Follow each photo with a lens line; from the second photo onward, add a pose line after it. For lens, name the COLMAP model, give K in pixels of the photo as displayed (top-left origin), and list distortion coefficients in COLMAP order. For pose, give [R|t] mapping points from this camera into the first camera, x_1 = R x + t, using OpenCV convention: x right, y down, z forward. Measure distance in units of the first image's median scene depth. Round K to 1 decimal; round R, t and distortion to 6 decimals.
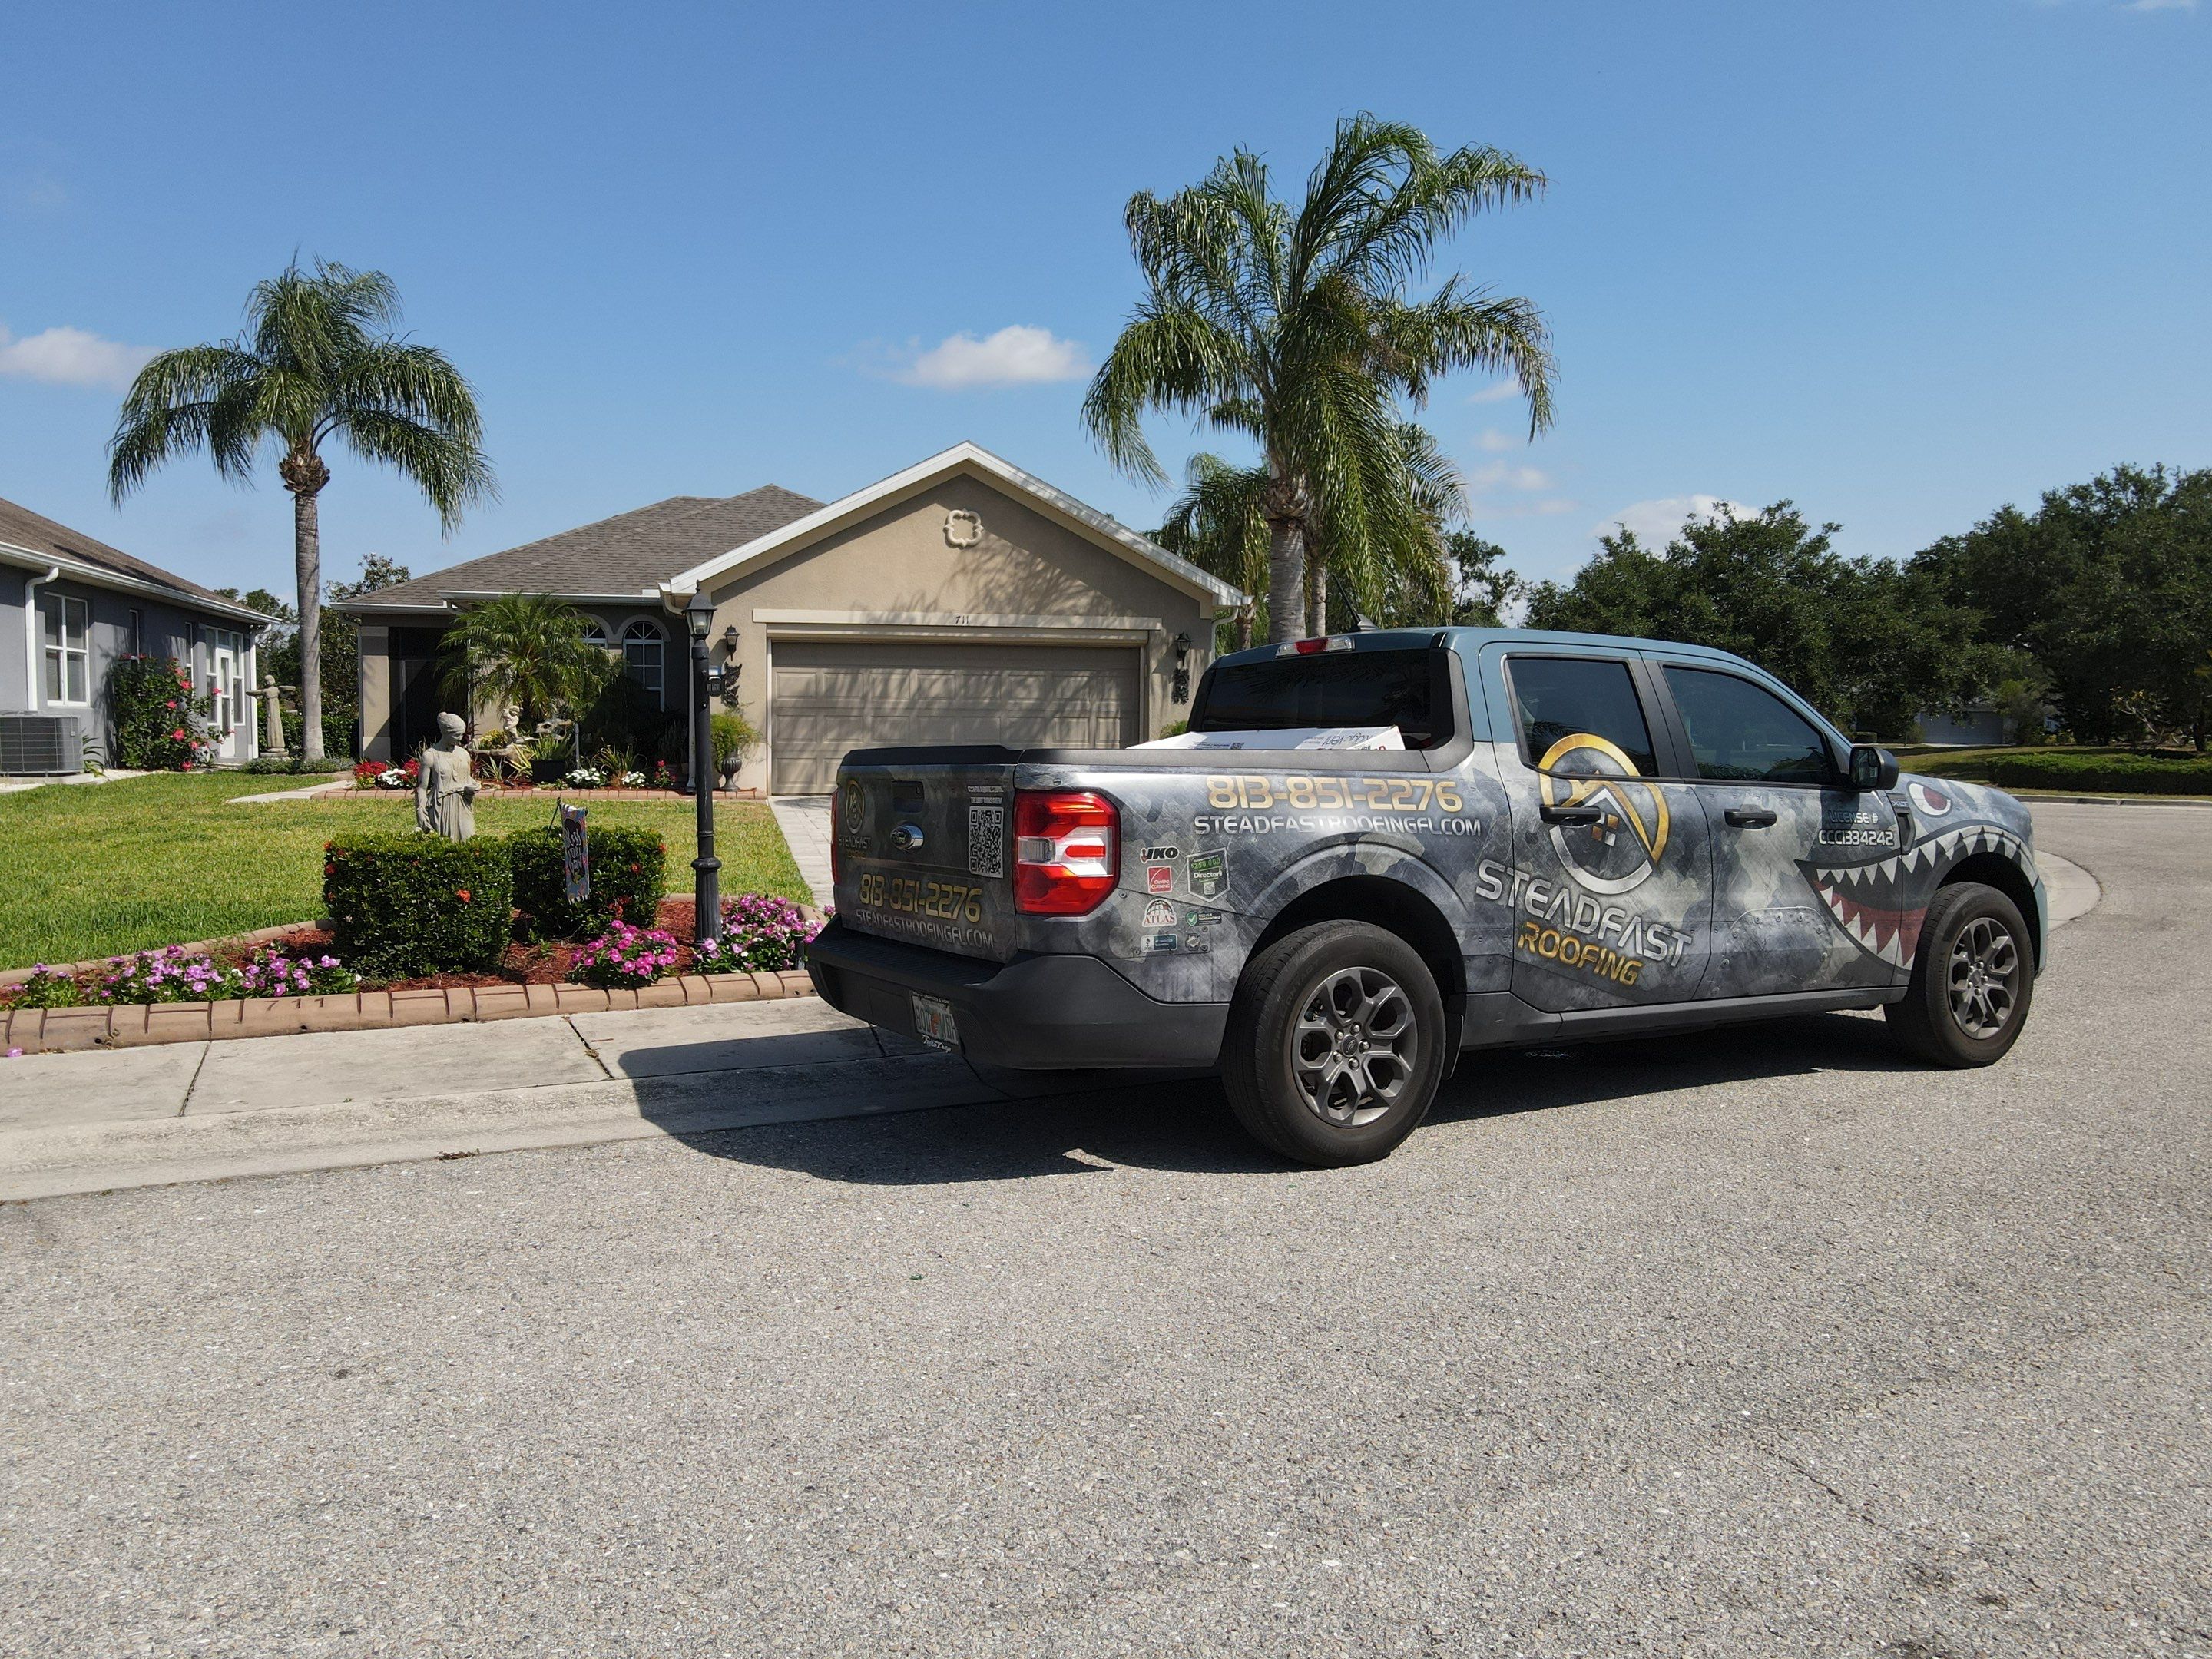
lens RADIAL K [[1633.1, 0, 1077.5], [0, 1633.1, 809.6], [0, 0, 1]] dist [-0.019447, 0.075436]
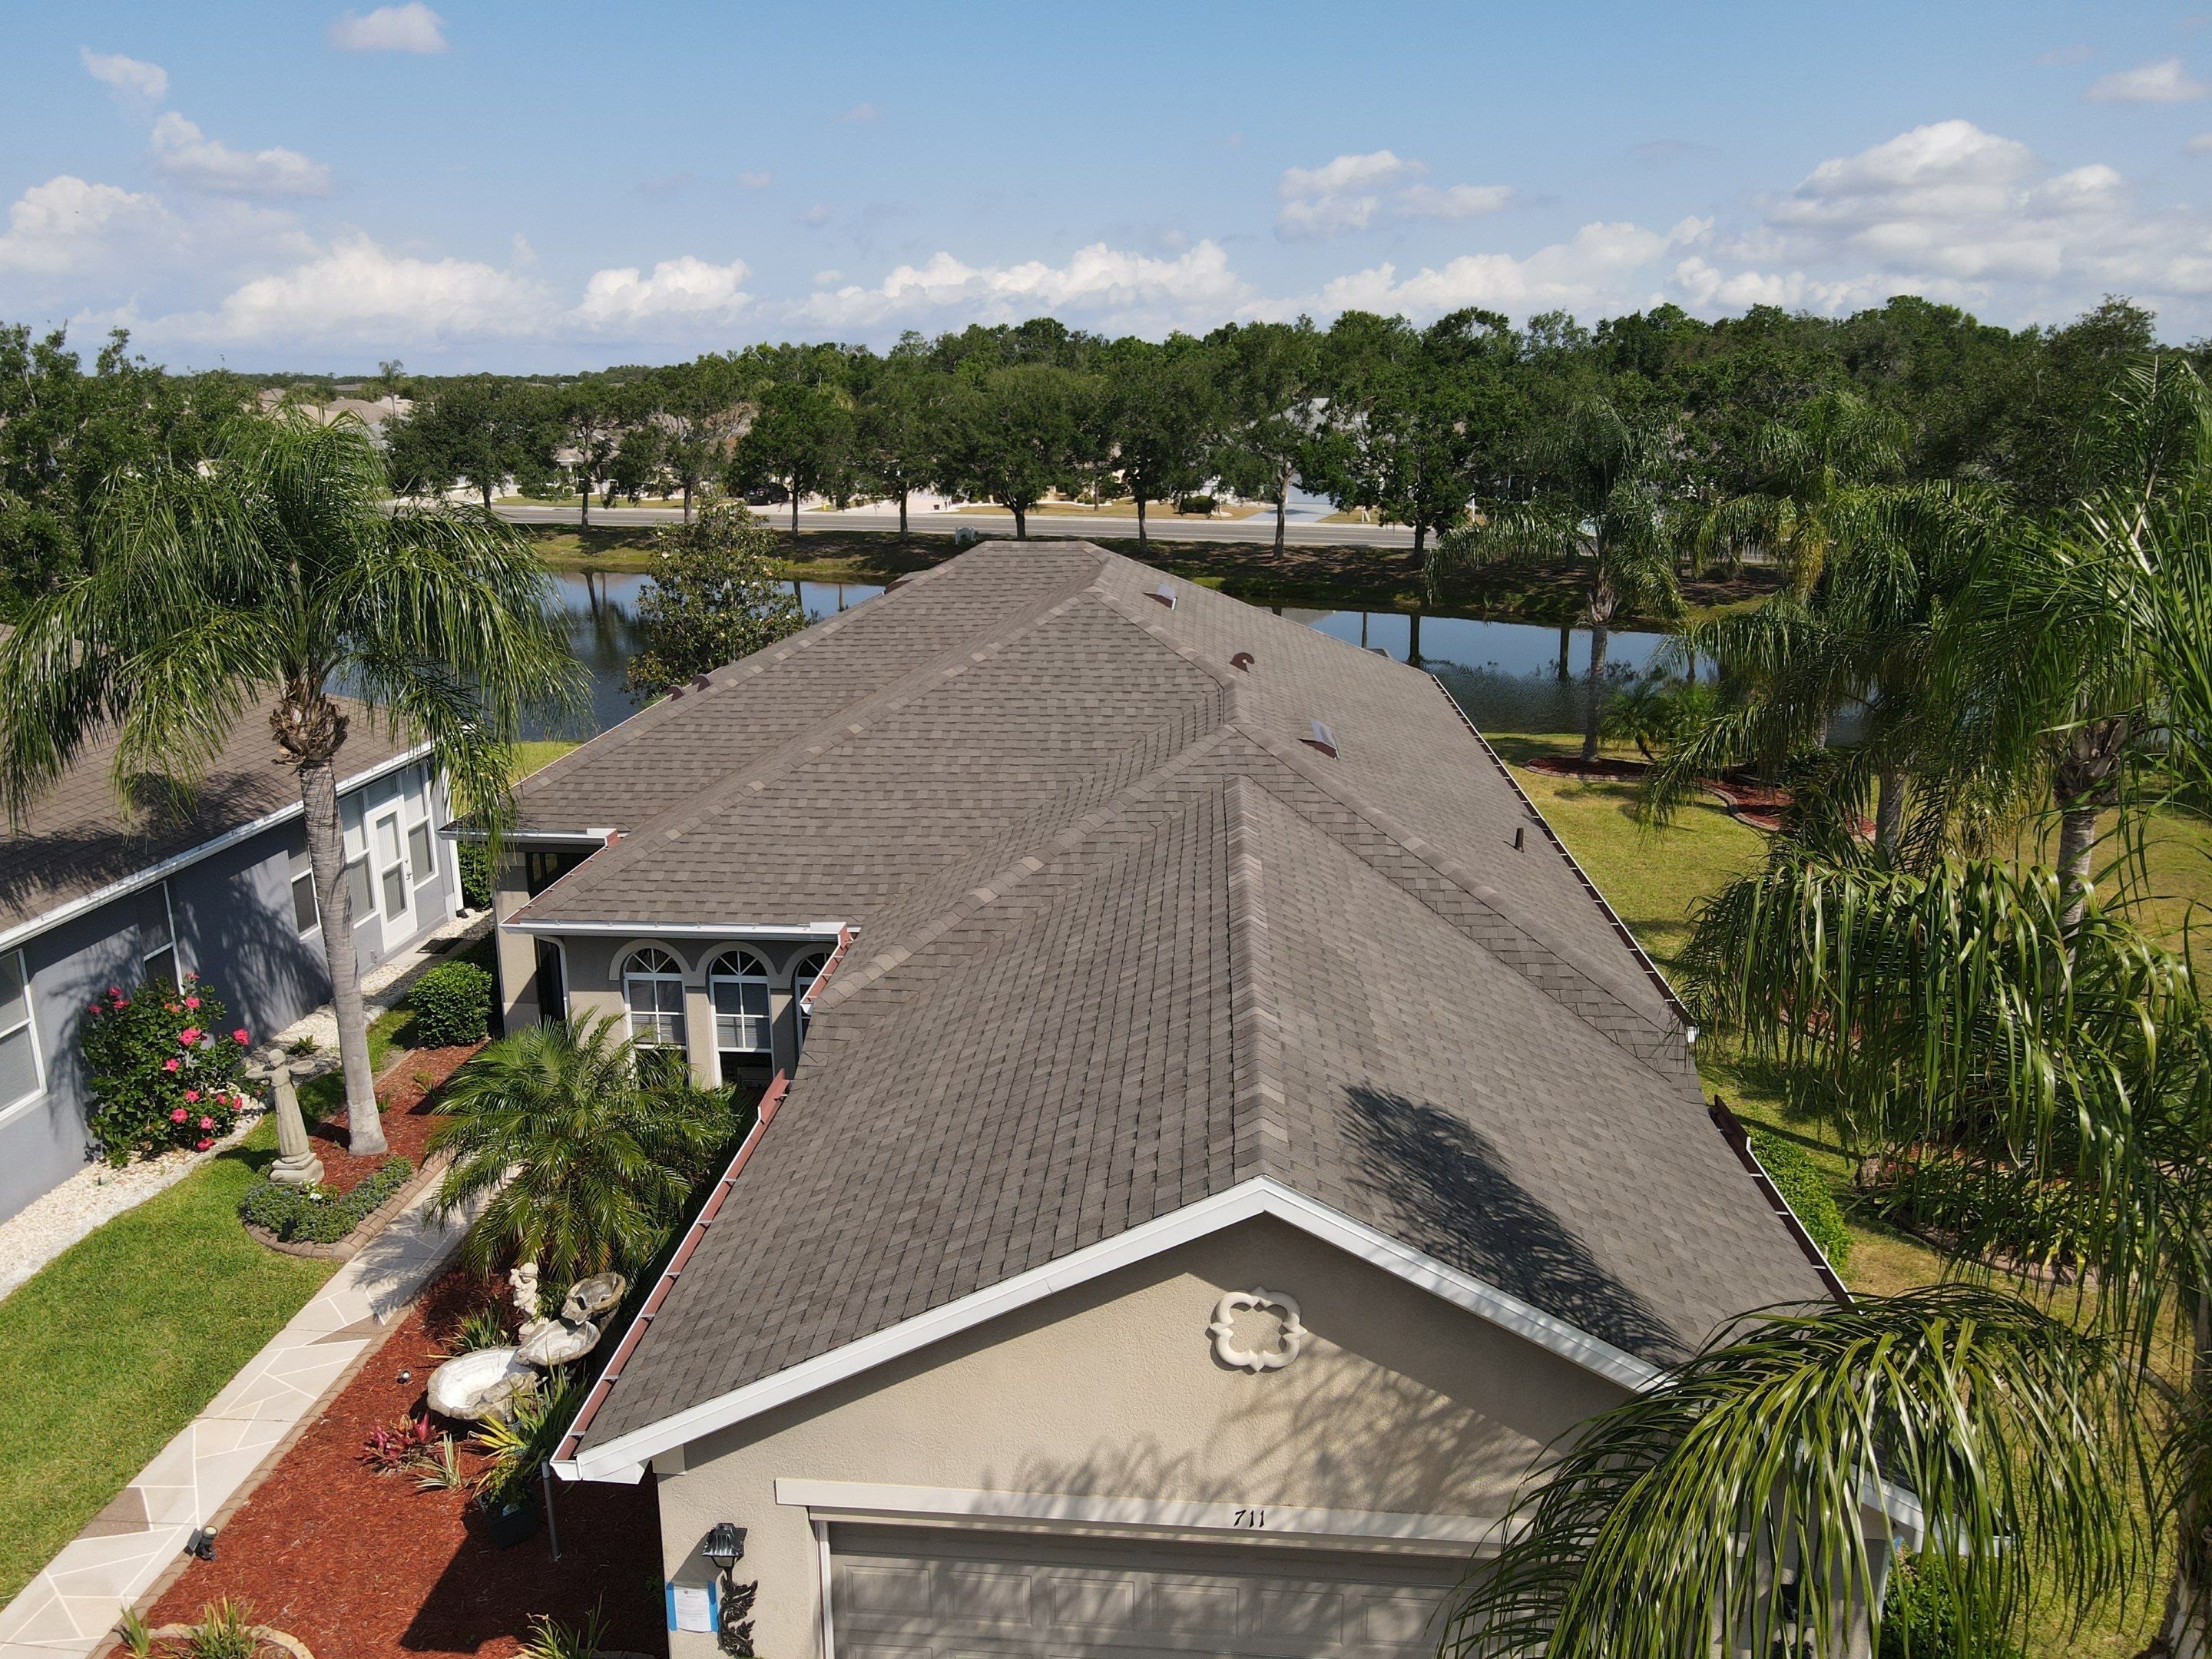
lens RADIAL K [[1592.4, 0, 1079.8], [0, 1592.4, 815.4], [0, 0, 1]] dist [0.005595, 0.005154]
pose [[0.951492, 0.068934, -0.299852, -0.000896], [-0.003037, 0.976635, 0.214883, -0.371162], [0.307659, -0.203549, 0.929470, 0.618164]]
